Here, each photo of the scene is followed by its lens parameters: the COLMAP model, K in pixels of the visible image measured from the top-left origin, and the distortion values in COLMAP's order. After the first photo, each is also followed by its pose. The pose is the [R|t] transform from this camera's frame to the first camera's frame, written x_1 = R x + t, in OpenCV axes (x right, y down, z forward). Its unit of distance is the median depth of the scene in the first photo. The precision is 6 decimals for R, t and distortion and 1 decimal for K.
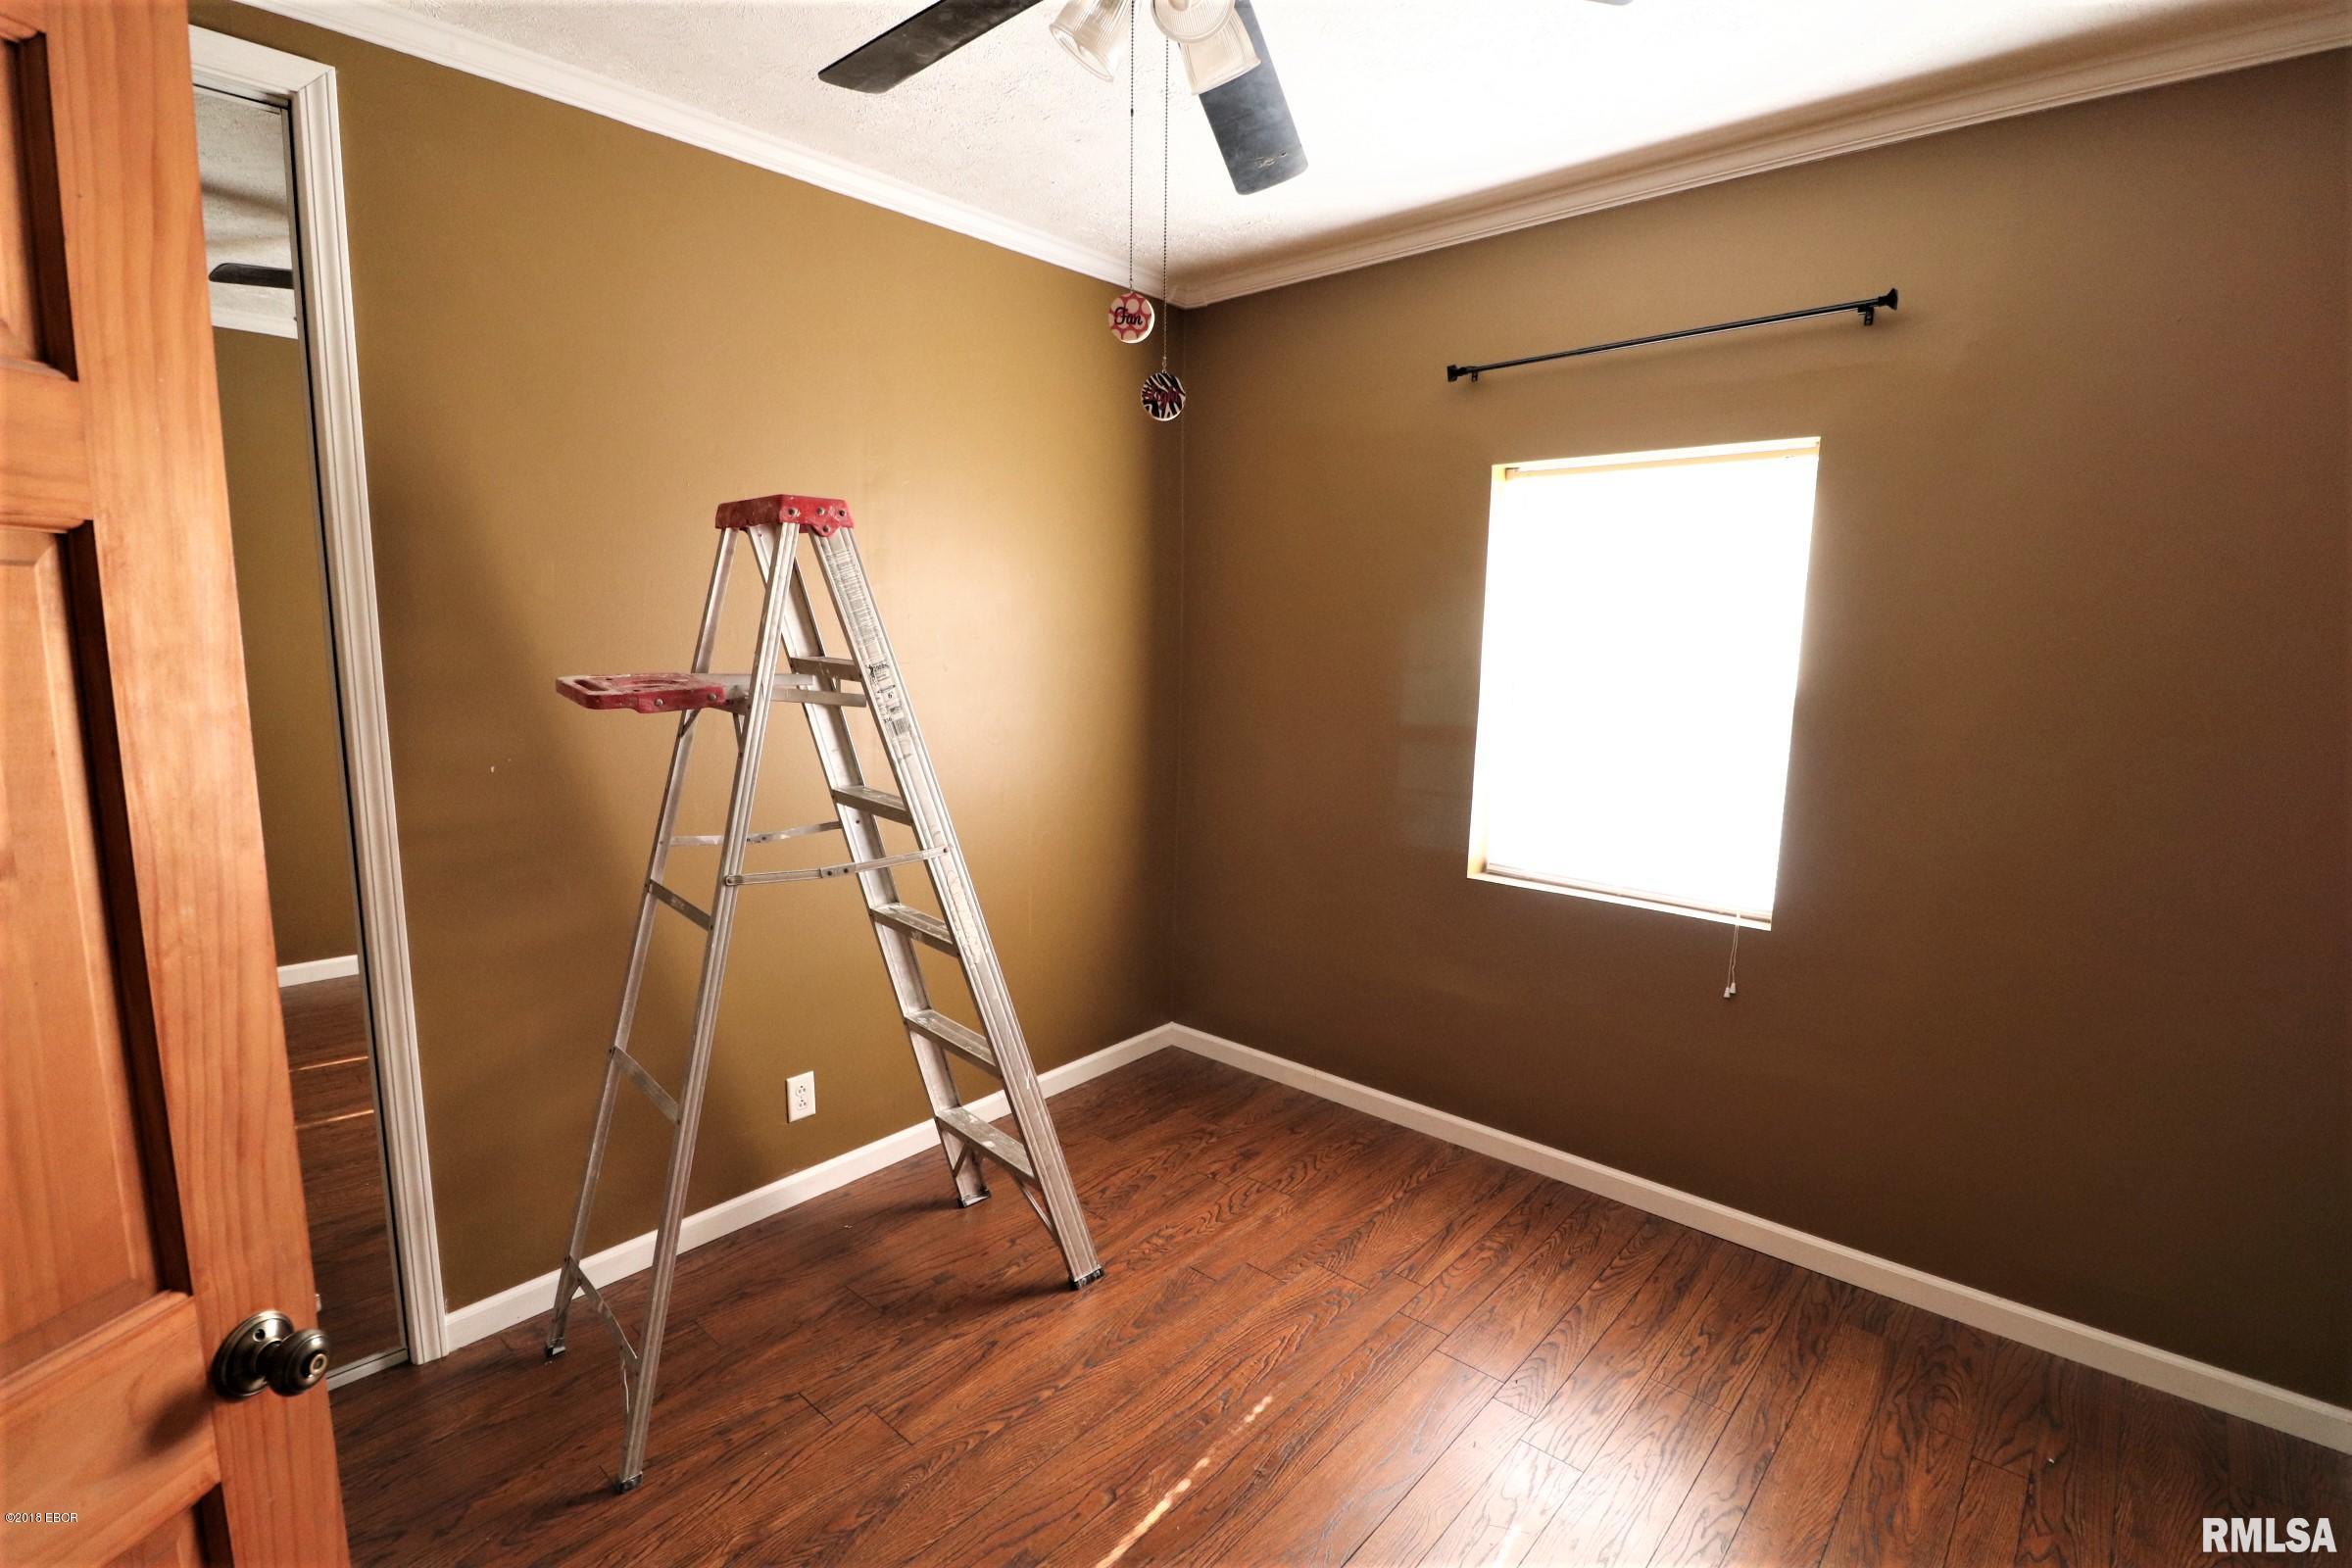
lens RADIAL K [[1104.8, 0, 1225.3], [0, 1104.8, 773.3], [0, 0, 1]] dist [-0.002950, -0.010459]
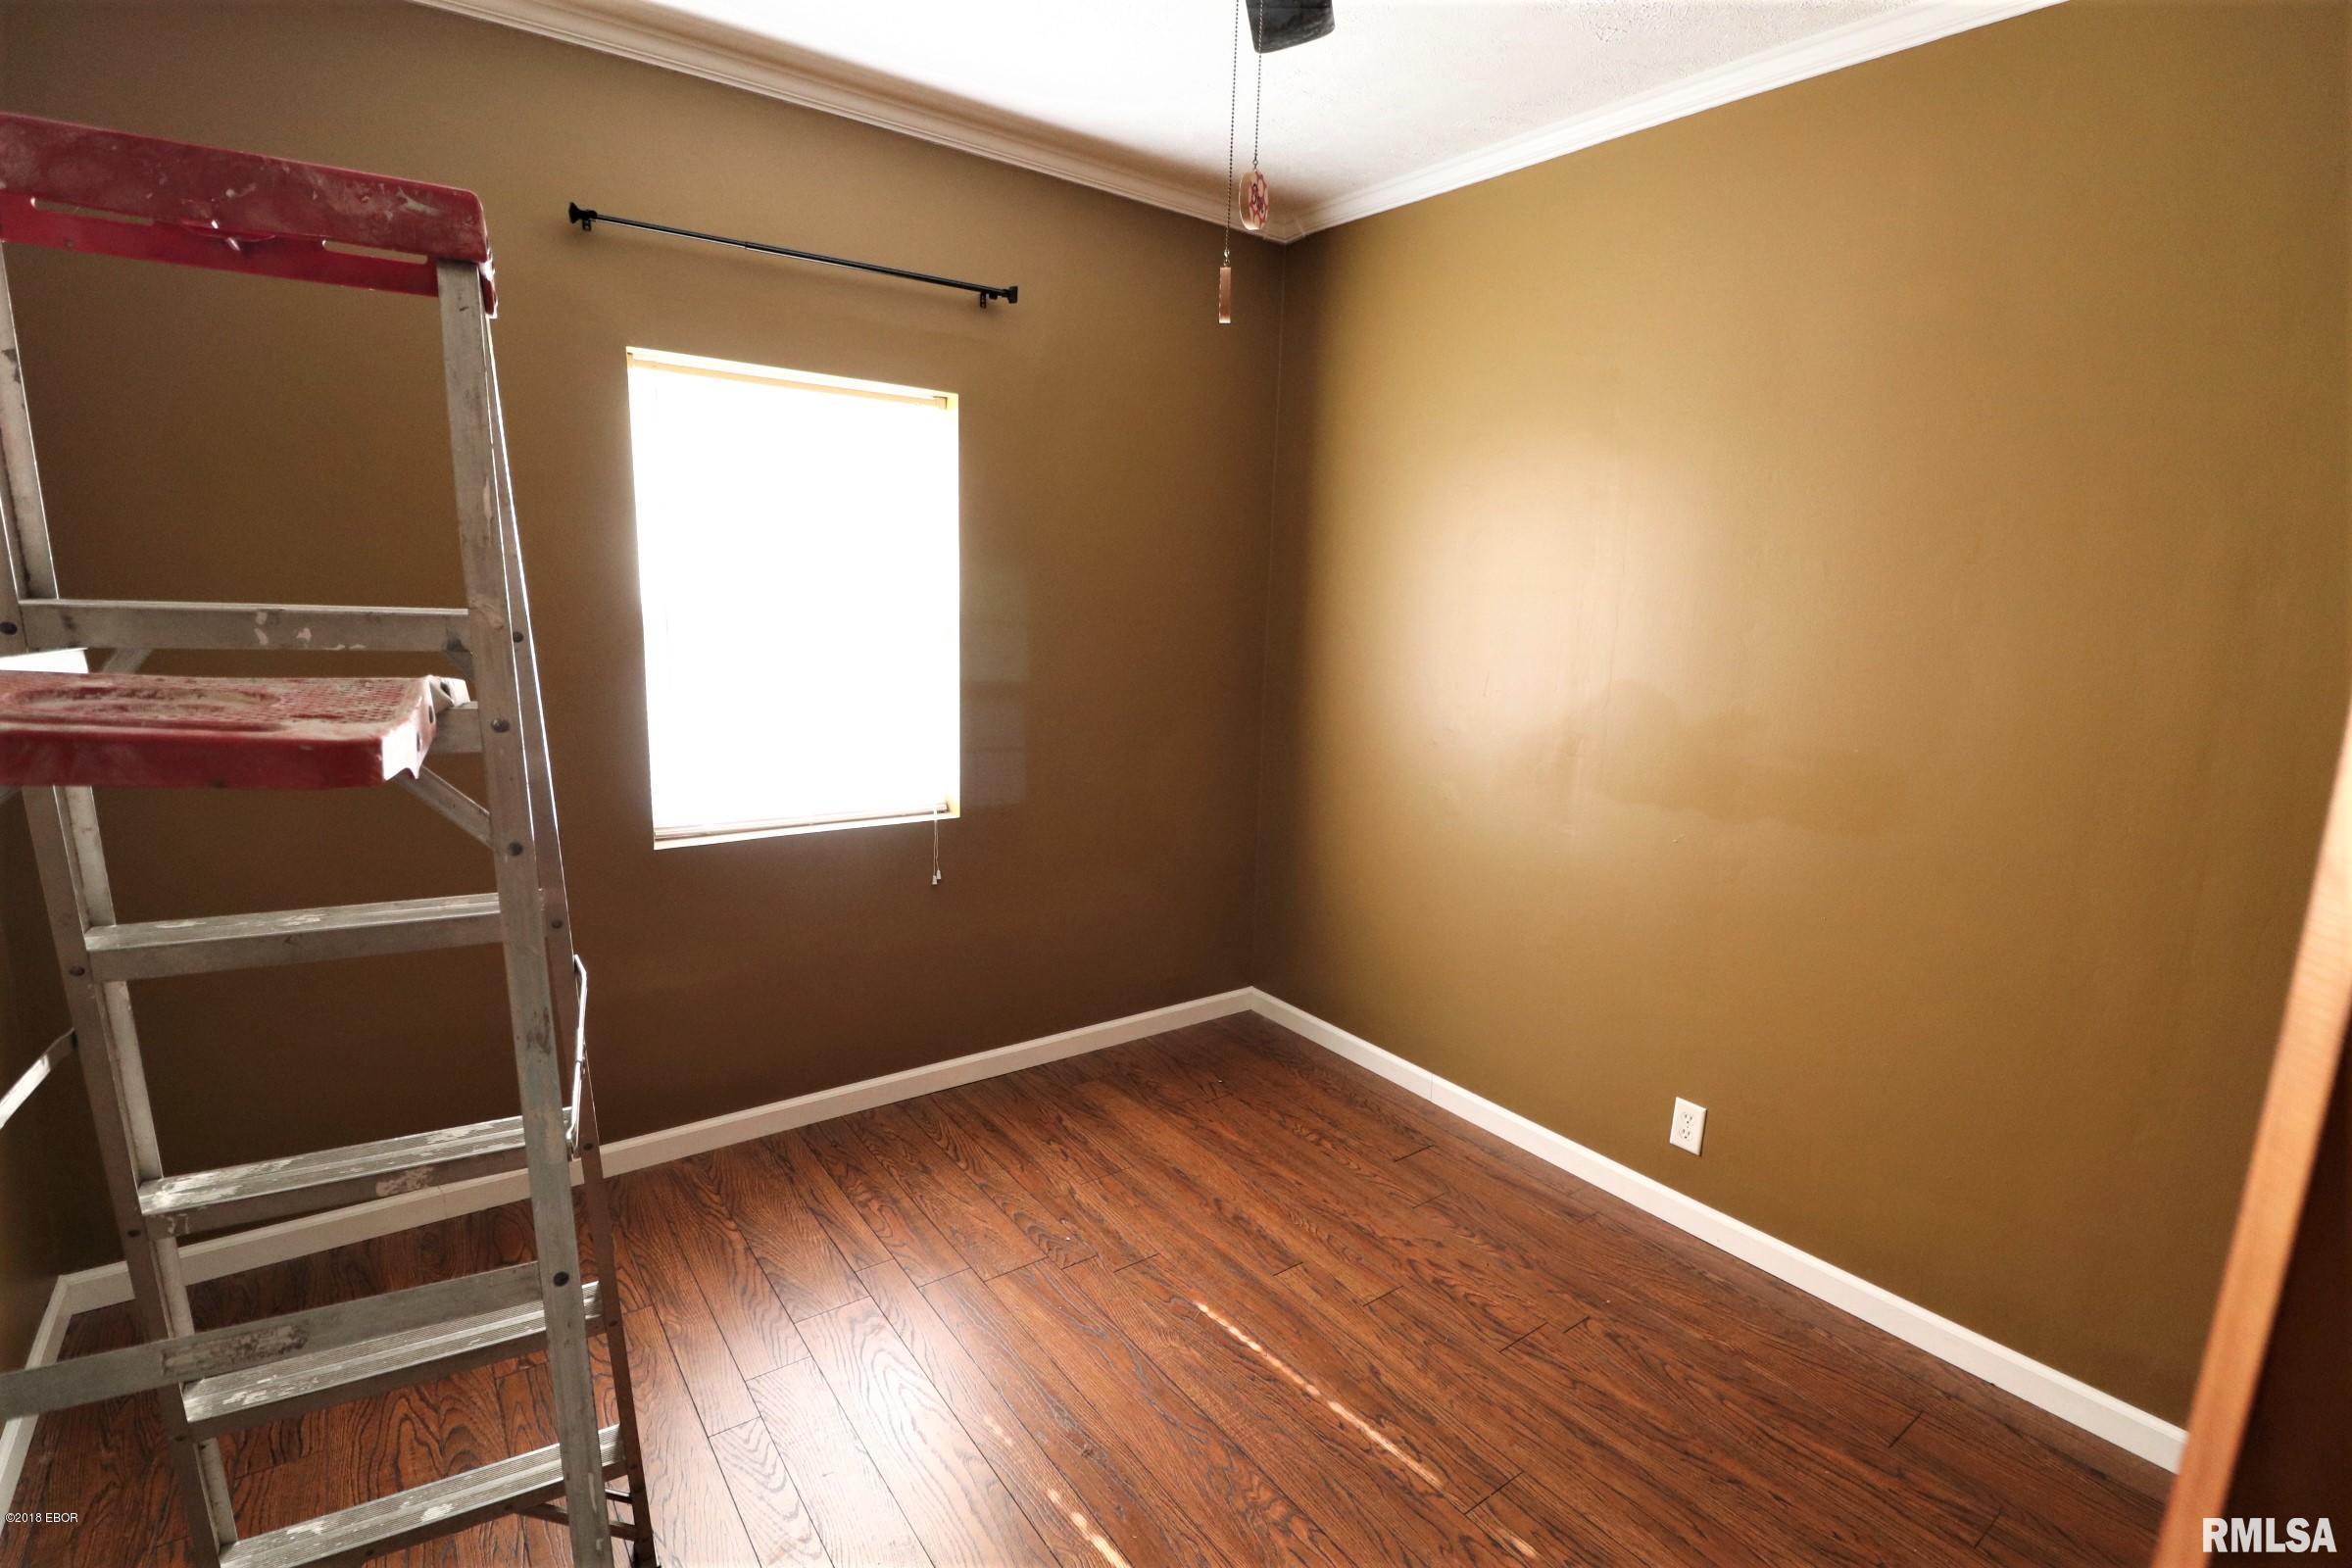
lens RADIAL K [[1104.8, 0, 1166.9], [0, 1104.8, 769.1], [0, 0, 1]] dist [-0.002950, -0.010459]
pose [[0.216321, -0.170092, 0.961392, -0.606871], [0.094483, 0.983733, 0.152785, -0.069966], [-0.971740, 0.057785, 0.228872, 0.531084]]
